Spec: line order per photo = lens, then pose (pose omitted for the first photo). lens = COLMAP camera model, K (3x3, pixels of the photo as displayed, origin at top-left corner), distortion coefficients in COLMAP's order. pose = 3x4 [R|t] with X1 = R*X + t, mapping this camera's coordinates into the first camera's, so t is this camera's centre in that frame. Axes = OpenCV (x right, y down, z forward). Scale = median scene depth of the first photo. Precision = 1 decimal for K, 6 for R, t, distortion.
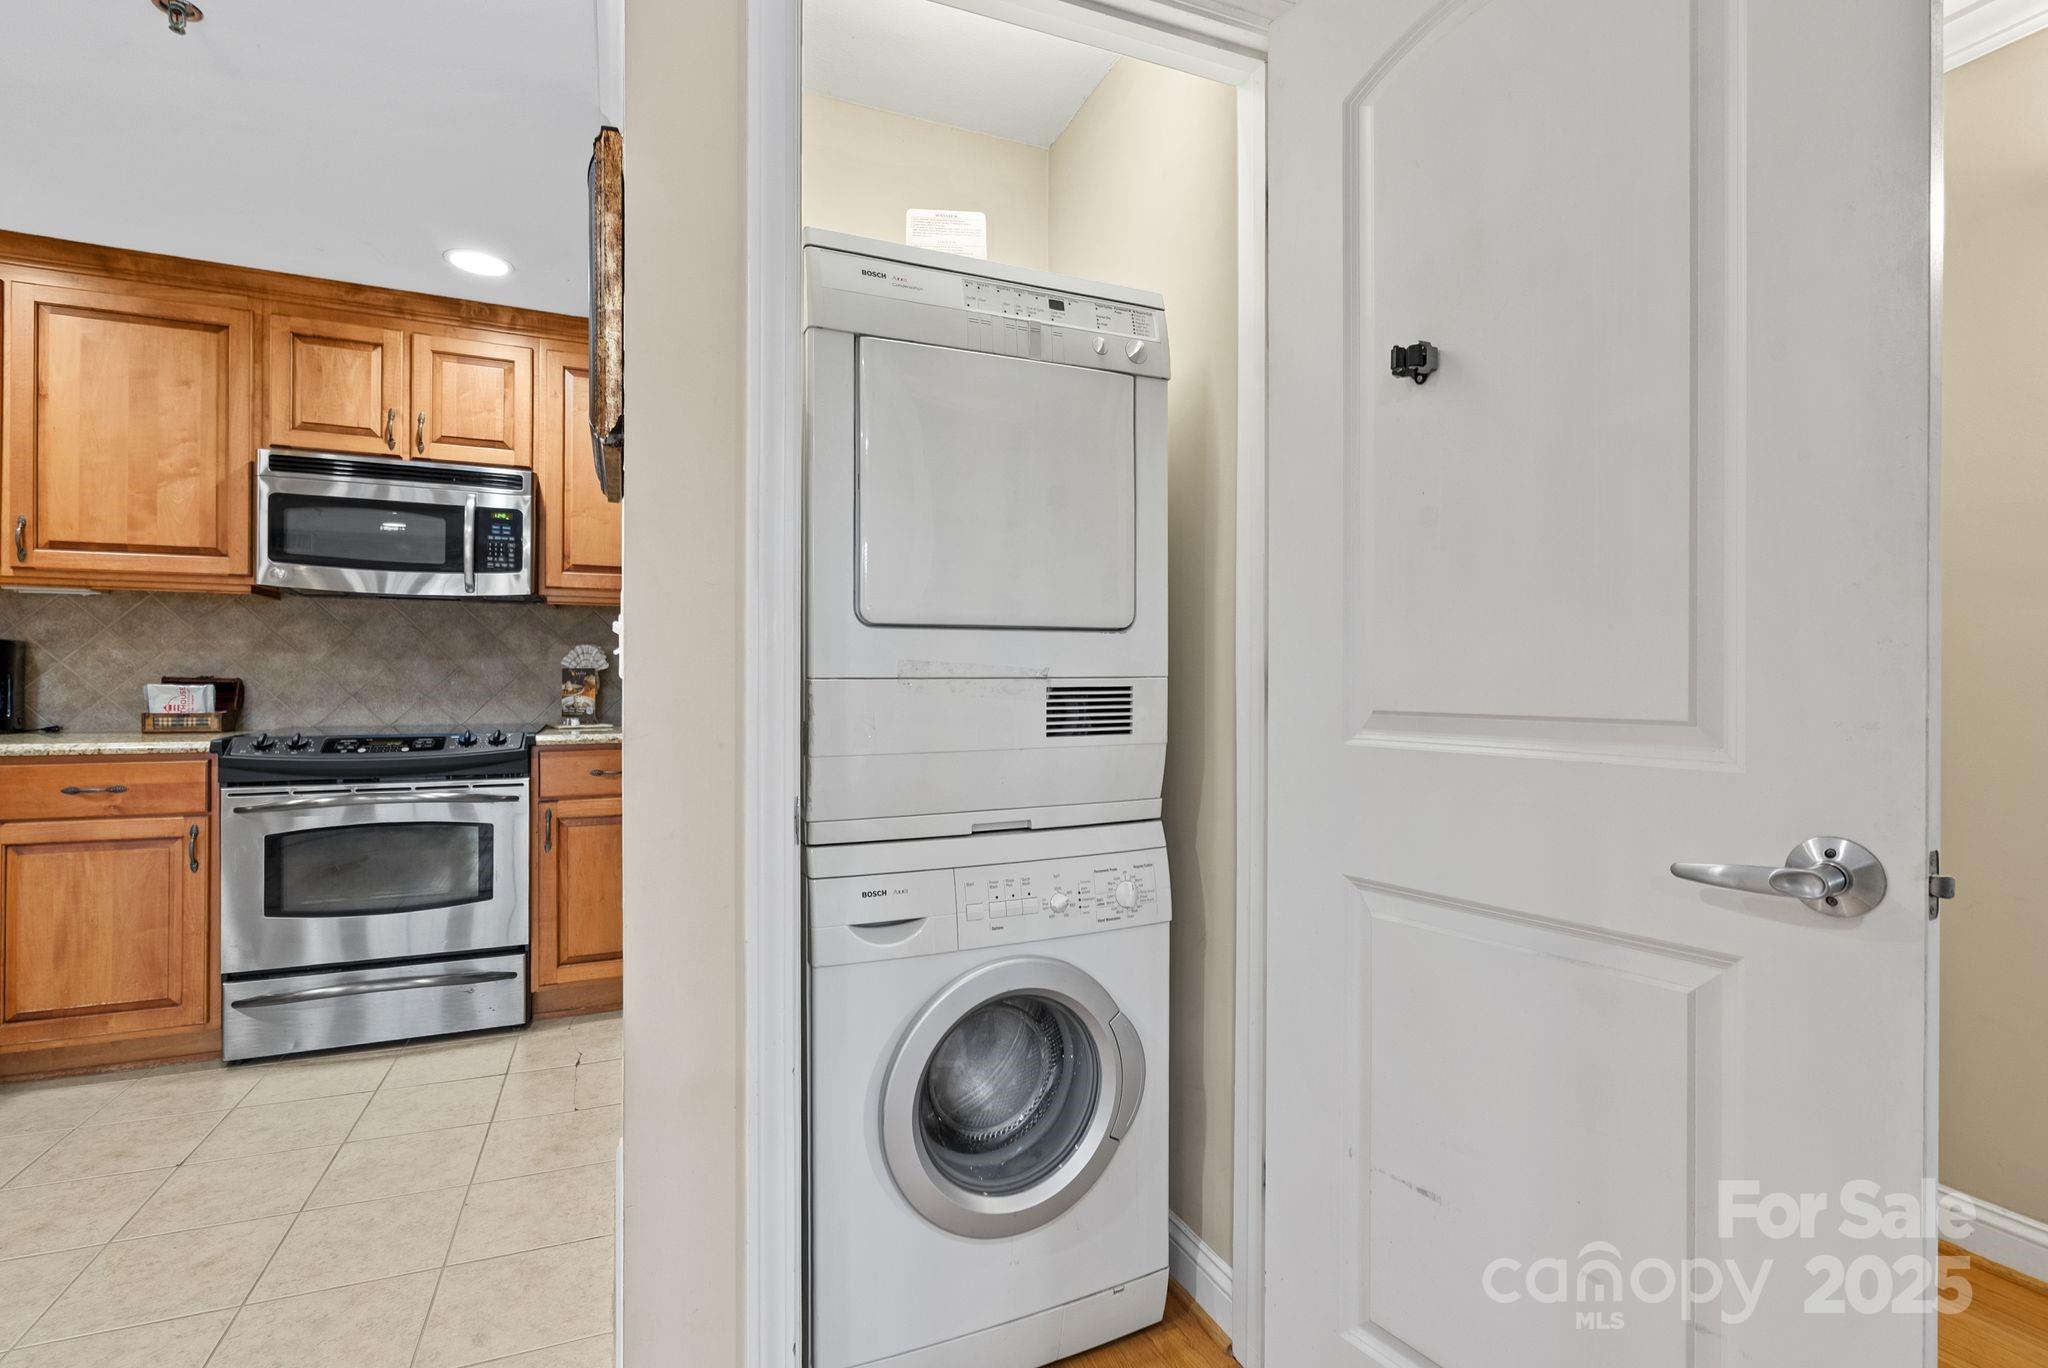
lens RADIAL K [[932.2, 0, 1024.1], [0, 932.2, 677.0], [0, 0, 1]] dist [-0.001805, 0.000588]
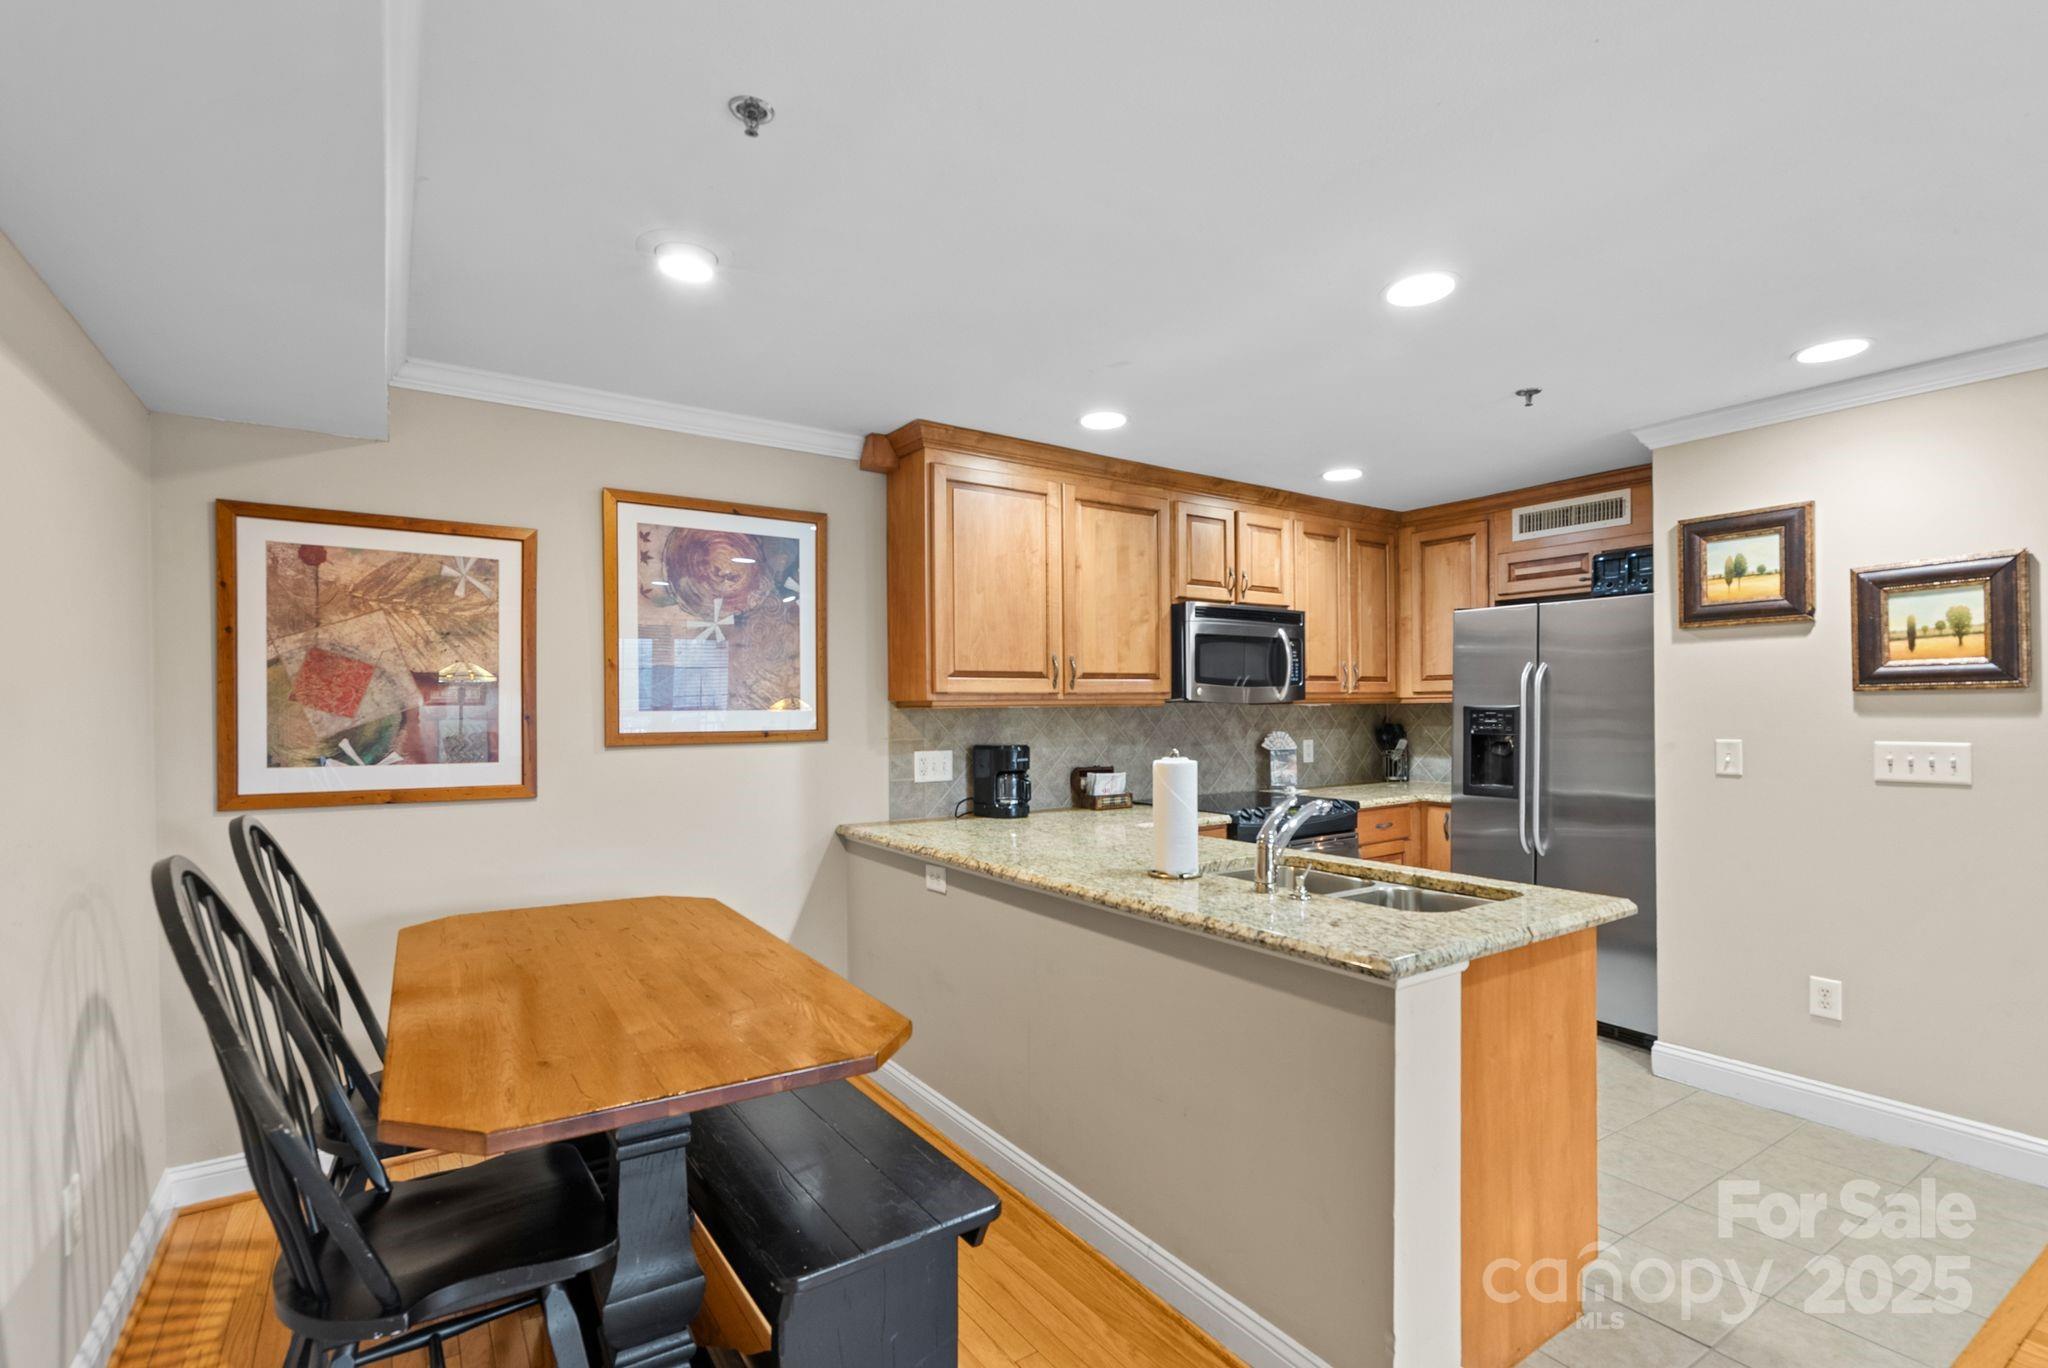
lens RADIAL K [[939.3, 0, 1022.3], [0, 939.3, 712.1], [0, 0, 1]] dist [-0.002935, -0.000320]
pose [[0.982194, -0.016799, 0.187118, -1.291228], [0.015263, 0.999837, 0.009648, -0.095855], [-0.187249, -0.006620, 0.982290, -0.314057]]
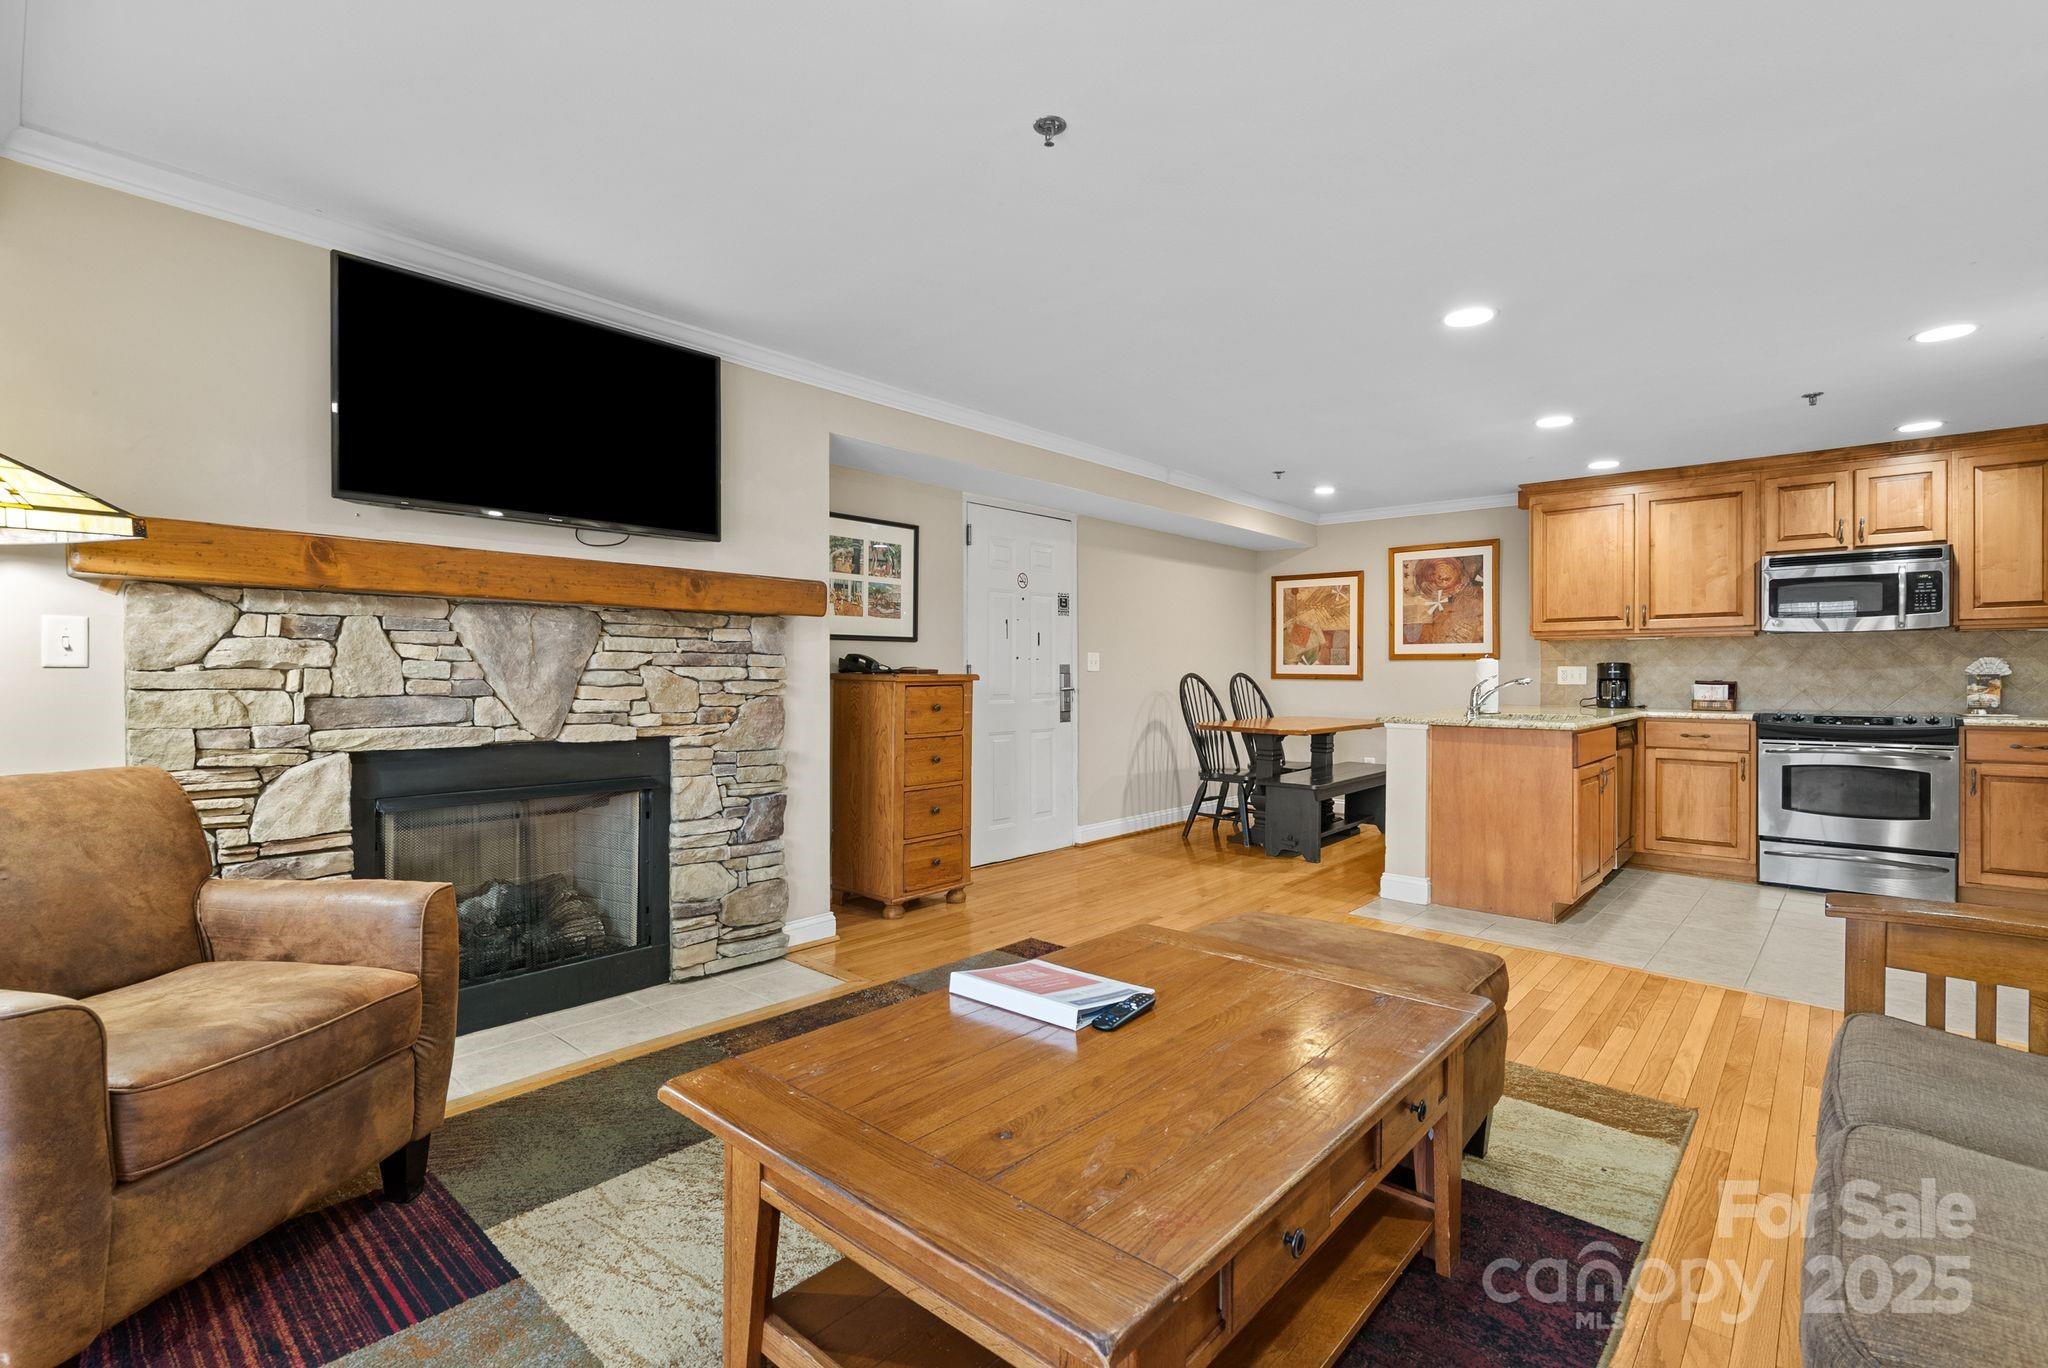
lens RADIAL K [[932.2, 0, 1024.1], [0, 932.2, 677.0], [0, 0, 1]] dist [-0.001805, 0.000588]
pose [[0.417585, -0.002277, -0.908635, 0.226975], [0.006525, 0.999979, 0.000493, -0.018042], [0.908615, -0.006135, 0.417590, -1.053769]]
